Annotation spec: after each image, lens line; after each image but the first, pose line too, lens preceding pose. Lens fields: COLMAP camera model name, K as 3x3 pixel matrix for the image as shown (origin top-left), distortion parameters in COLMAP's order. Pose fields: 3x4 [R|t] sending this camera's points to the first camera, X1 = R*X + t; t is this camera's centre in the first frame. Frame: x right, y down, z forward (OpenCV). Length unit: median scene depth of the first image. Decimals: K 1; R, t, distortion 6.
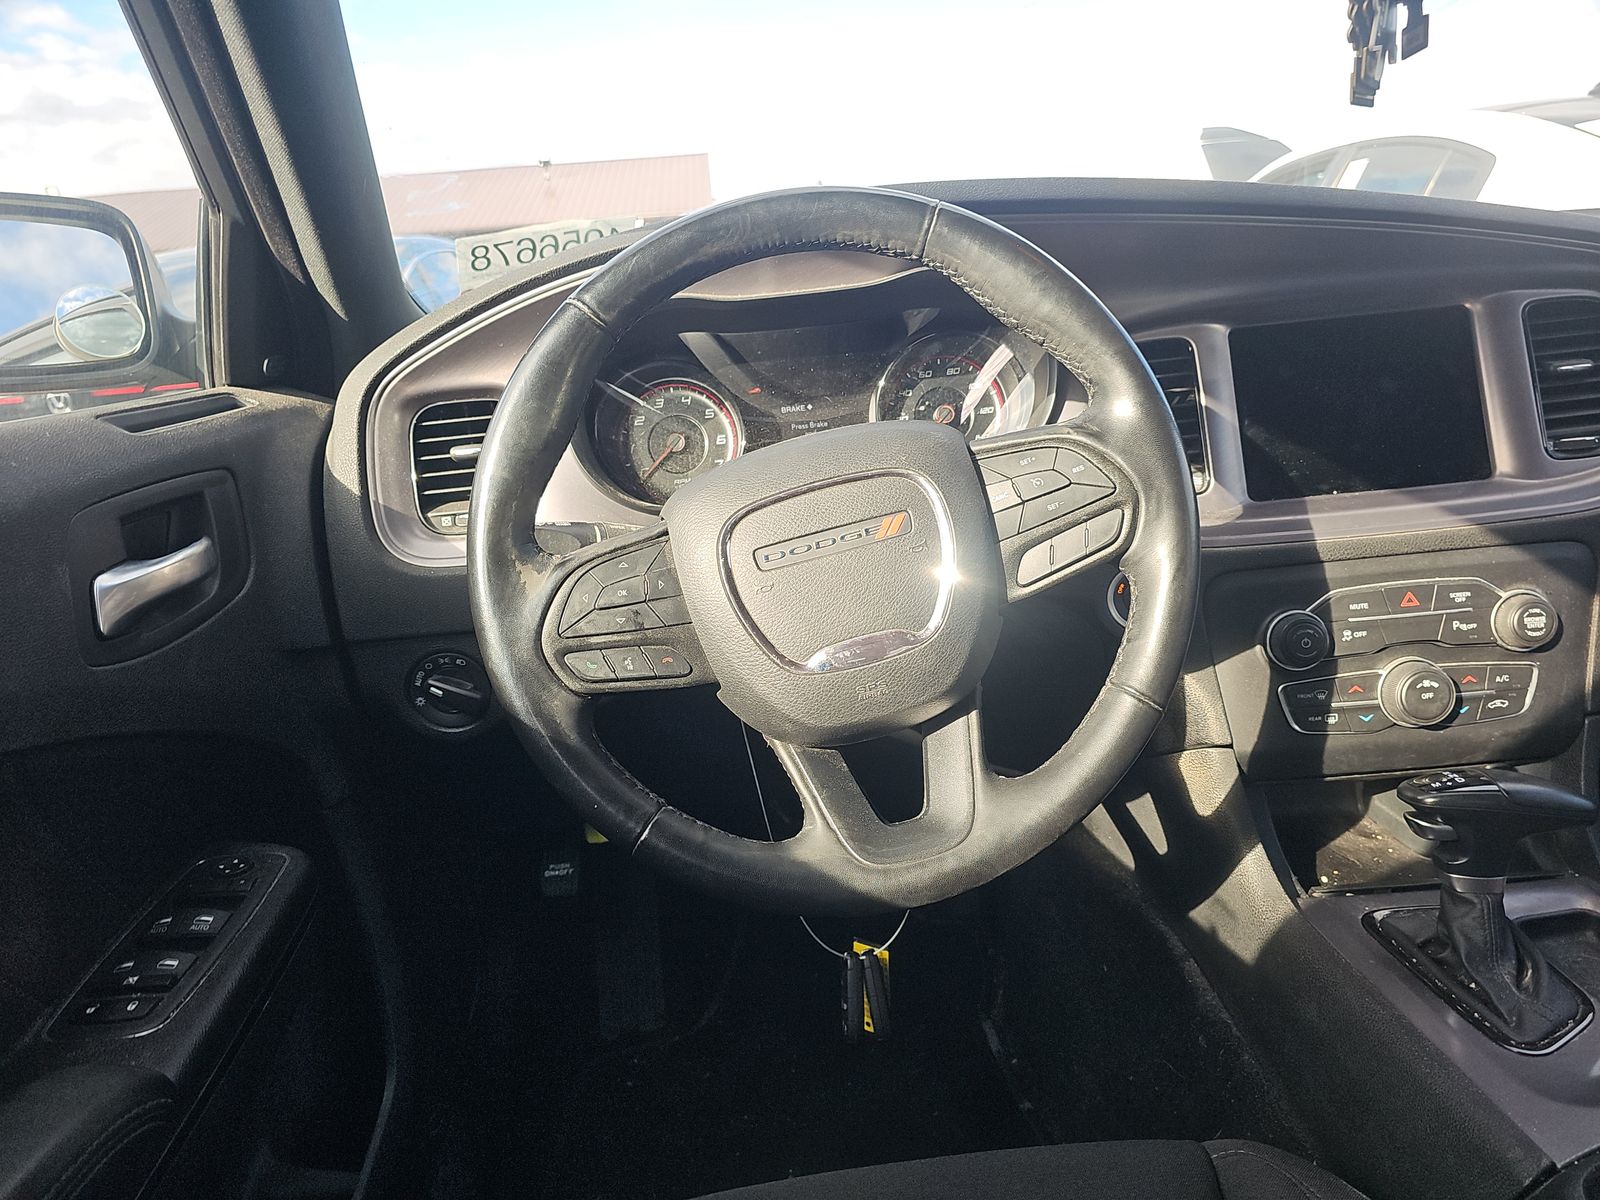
lens RADIAL K [[1144.5, 0, 857.5], [0, 1144.5, 598.7], [0, 0, 1]] dist [0.089026, -0.152461]
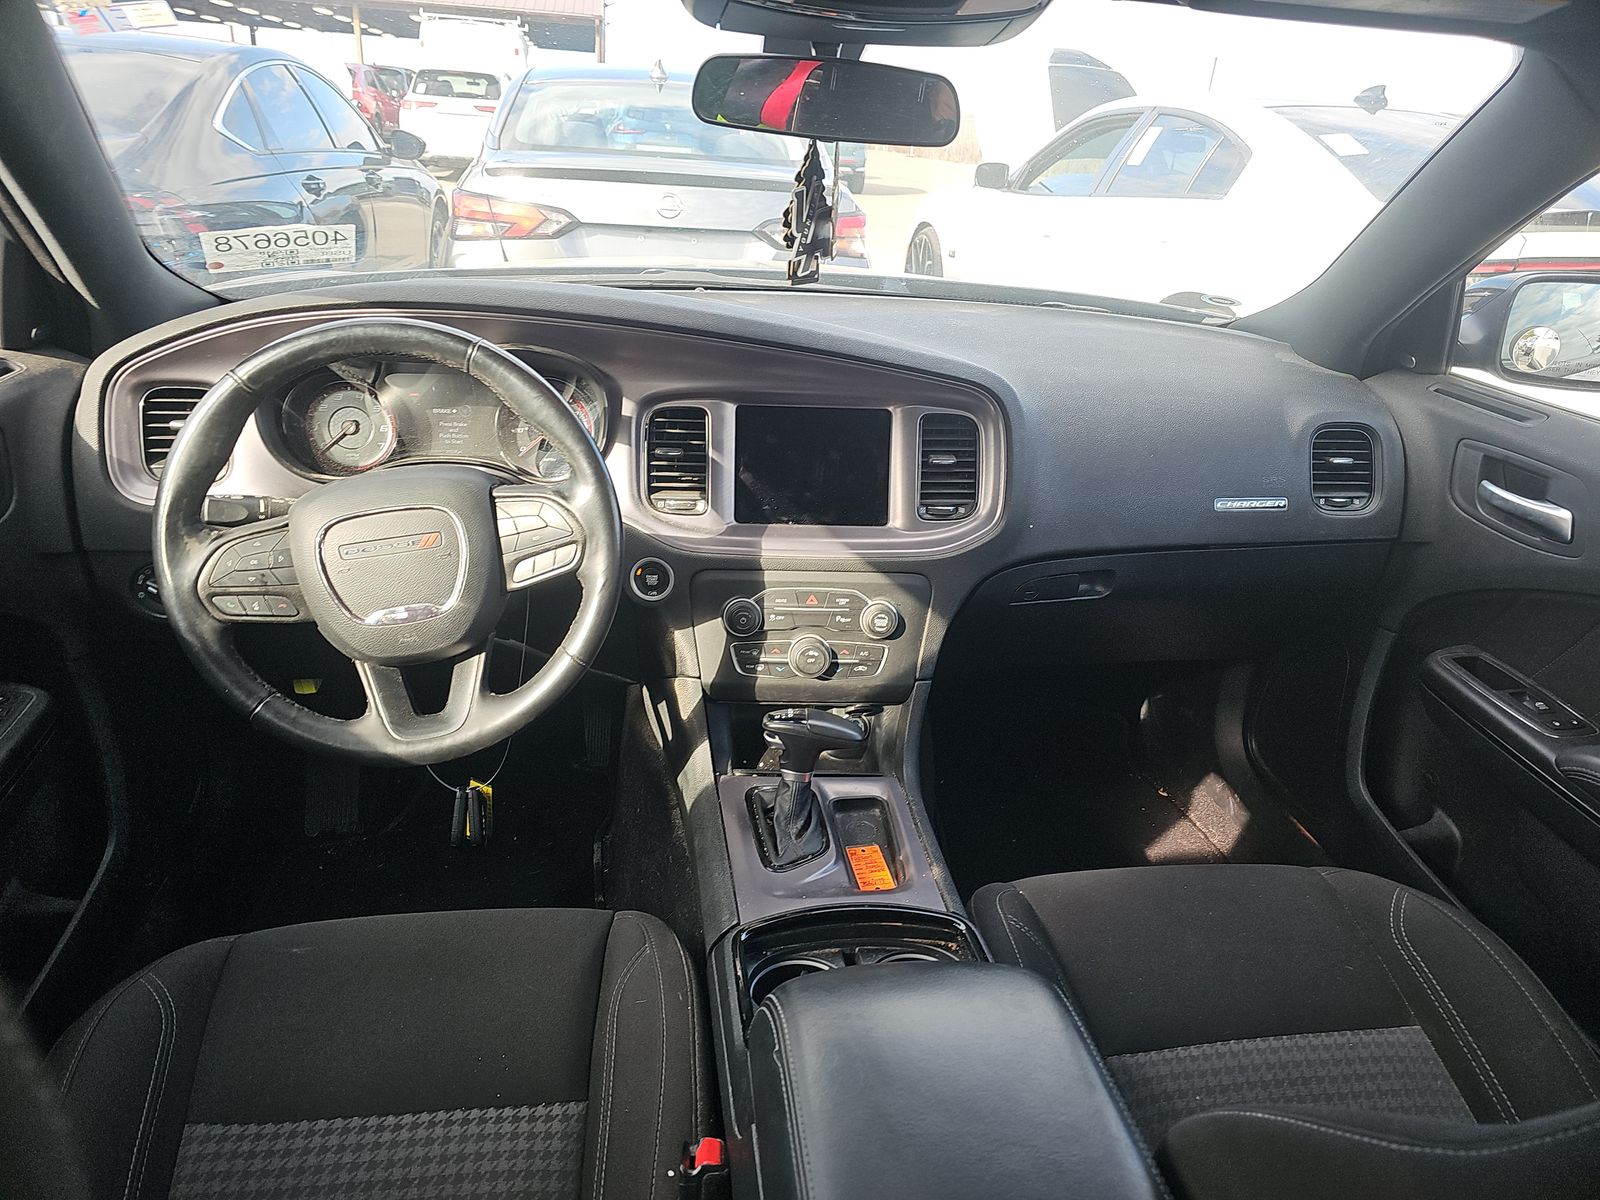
lens RADIAL K [[1063.8, 0, 805.3], [0, 1063.8, 620.8], [0, 0, 1]] dist [0.058327, -0.051083]
pose [[0.986349, 0.101332, 0.129797, 0.278997], [-0.118286, 0.984384, 0.130368, -0.159717], [-0.114559, -0.143942, 0.982933, -0.441466]]
